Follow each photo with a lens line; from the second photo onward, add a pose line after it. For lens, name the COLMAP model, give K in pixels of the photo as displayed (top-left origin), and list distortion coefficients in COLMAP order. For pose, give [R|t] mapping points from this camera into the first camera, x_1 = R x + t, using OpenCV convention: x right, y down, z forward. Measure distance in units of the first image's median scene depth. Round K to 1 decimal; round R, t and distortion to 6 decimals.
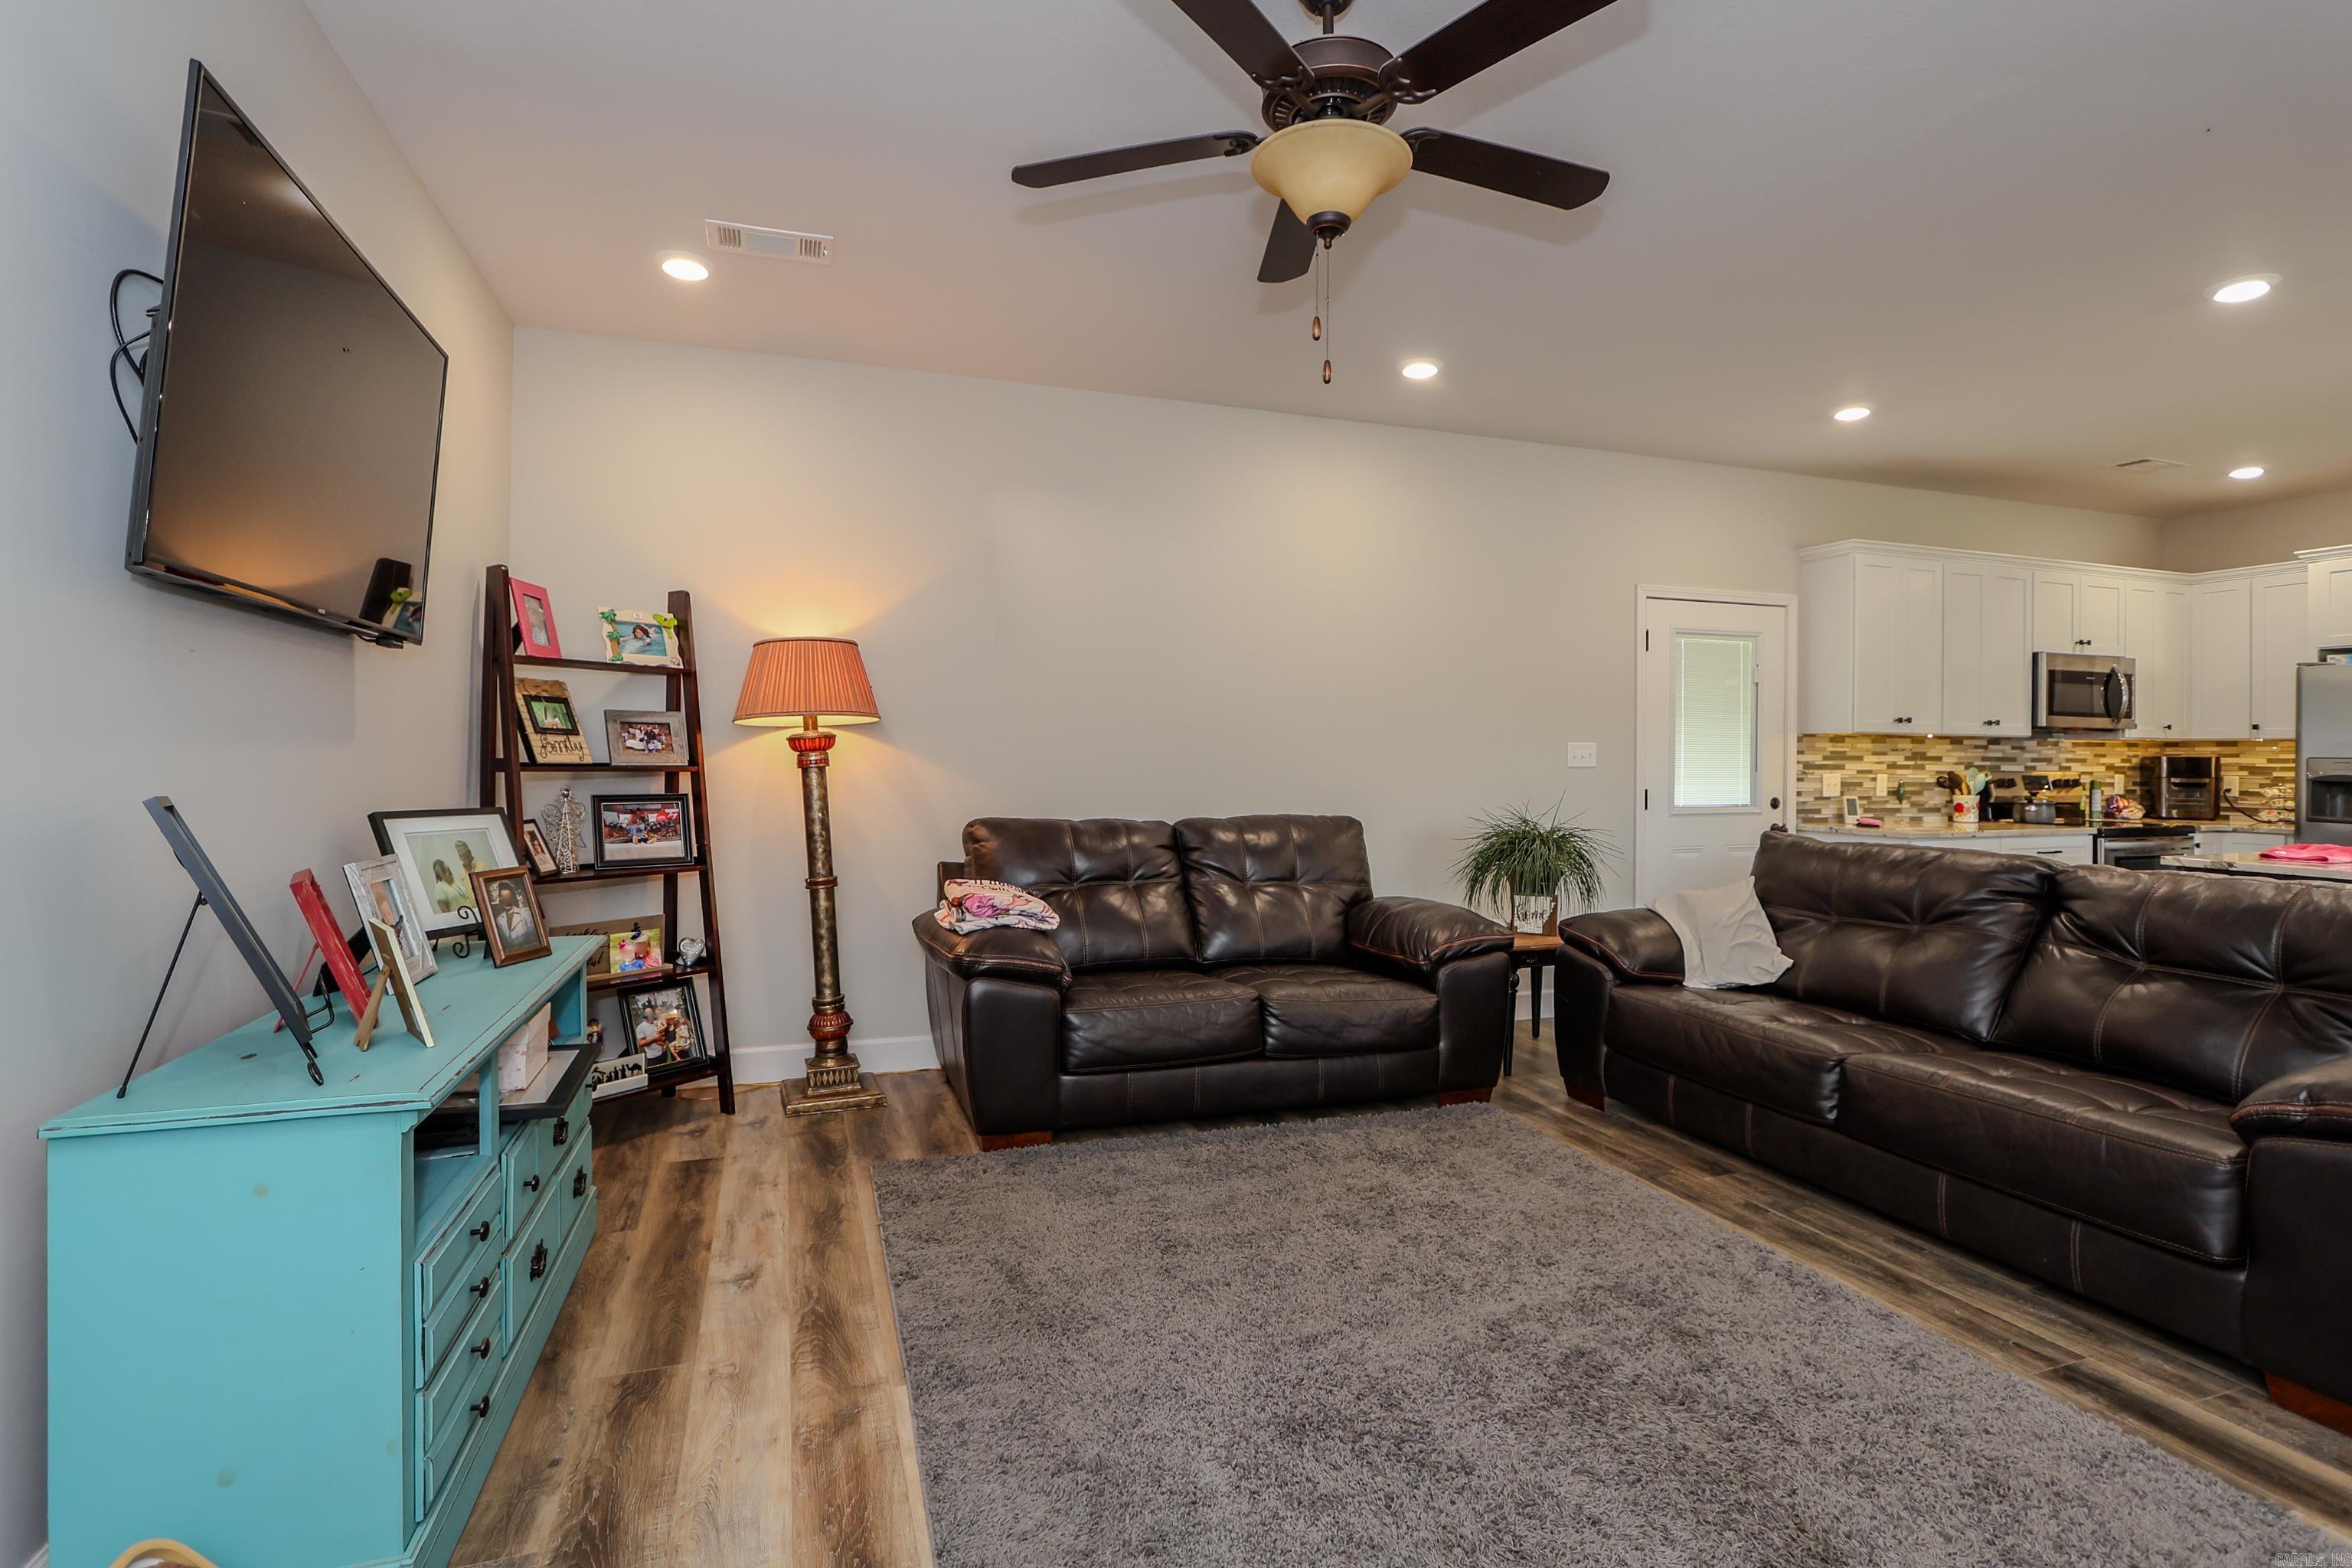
lens RADIAL K [[1101.0, 0, 1207.6], [0, 1101.0, 736.7], [0, 0, 1]] dist [-0.001332, -0.000329]
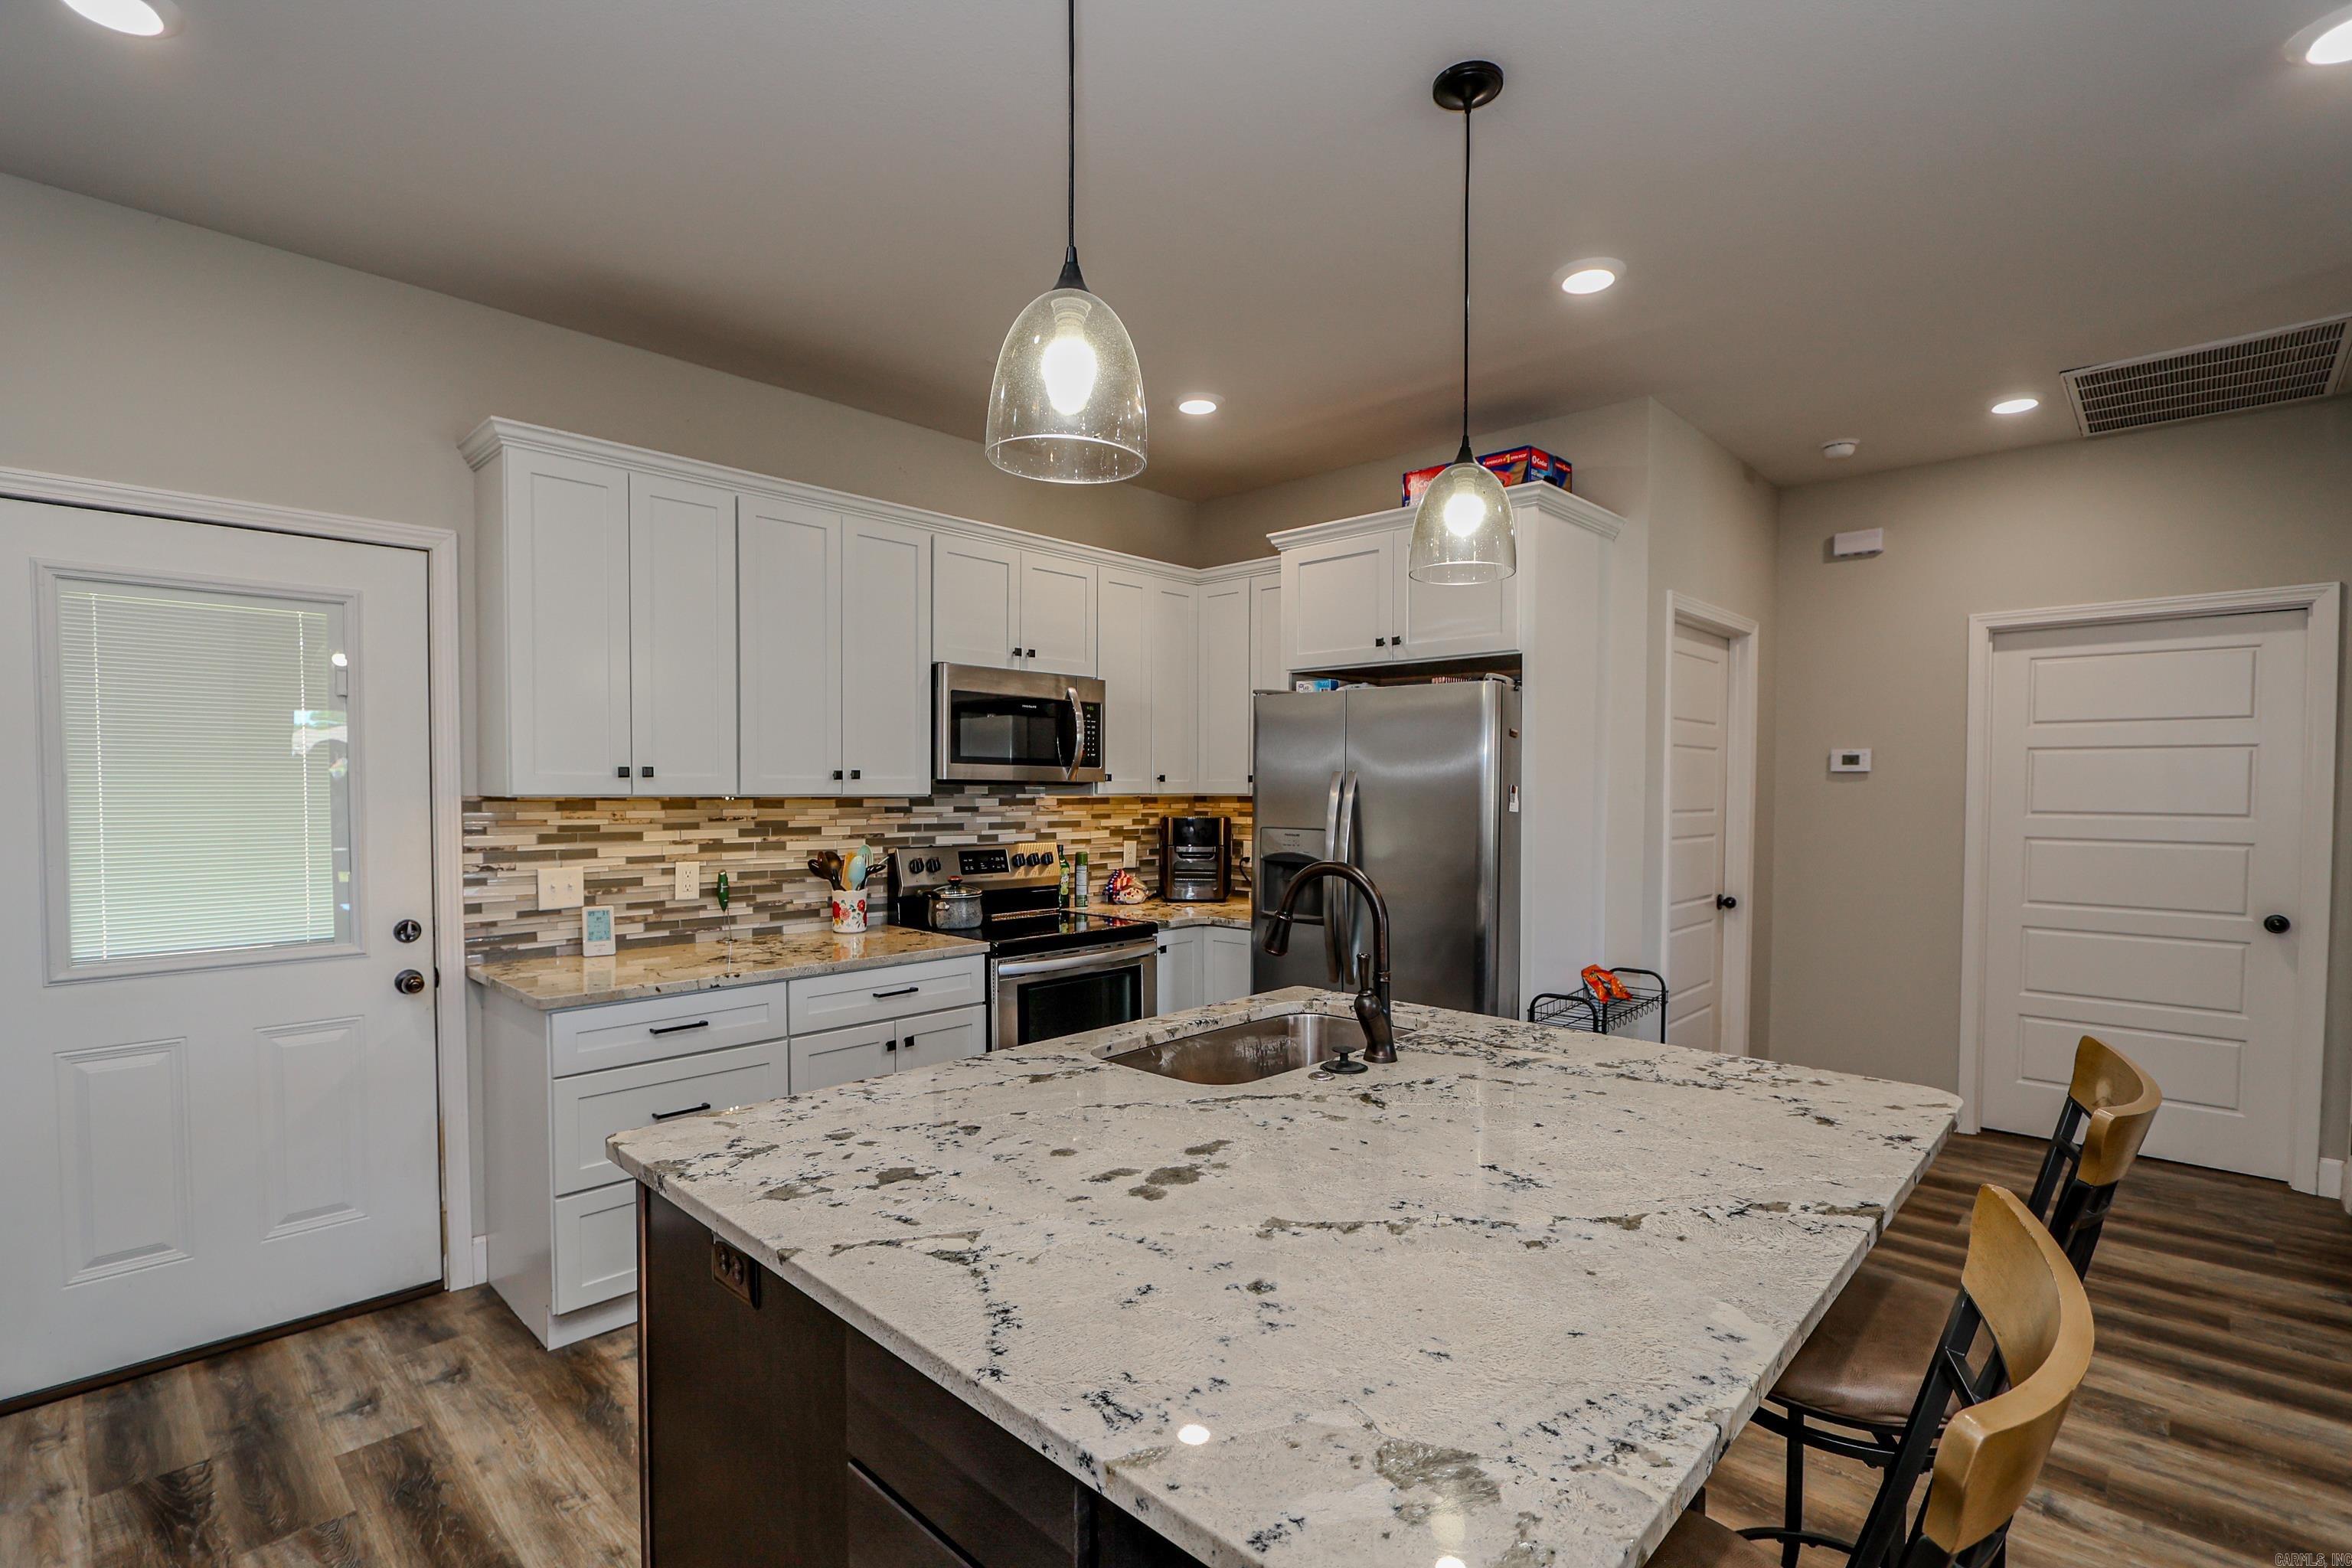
lens RADIAL K [[1101.0, 0, 1168.4], [0, 1101.0, 797.8], [0, 0, 1]] dist [-0.001332, -0.000329]
pose [[0.896219, -0.010815, 0.443480, 0.580088], [-0.001071, 0.999647, 0.026542, -0.015510], [-0.443611, -0.024262, 0.895891, 0.362794]]
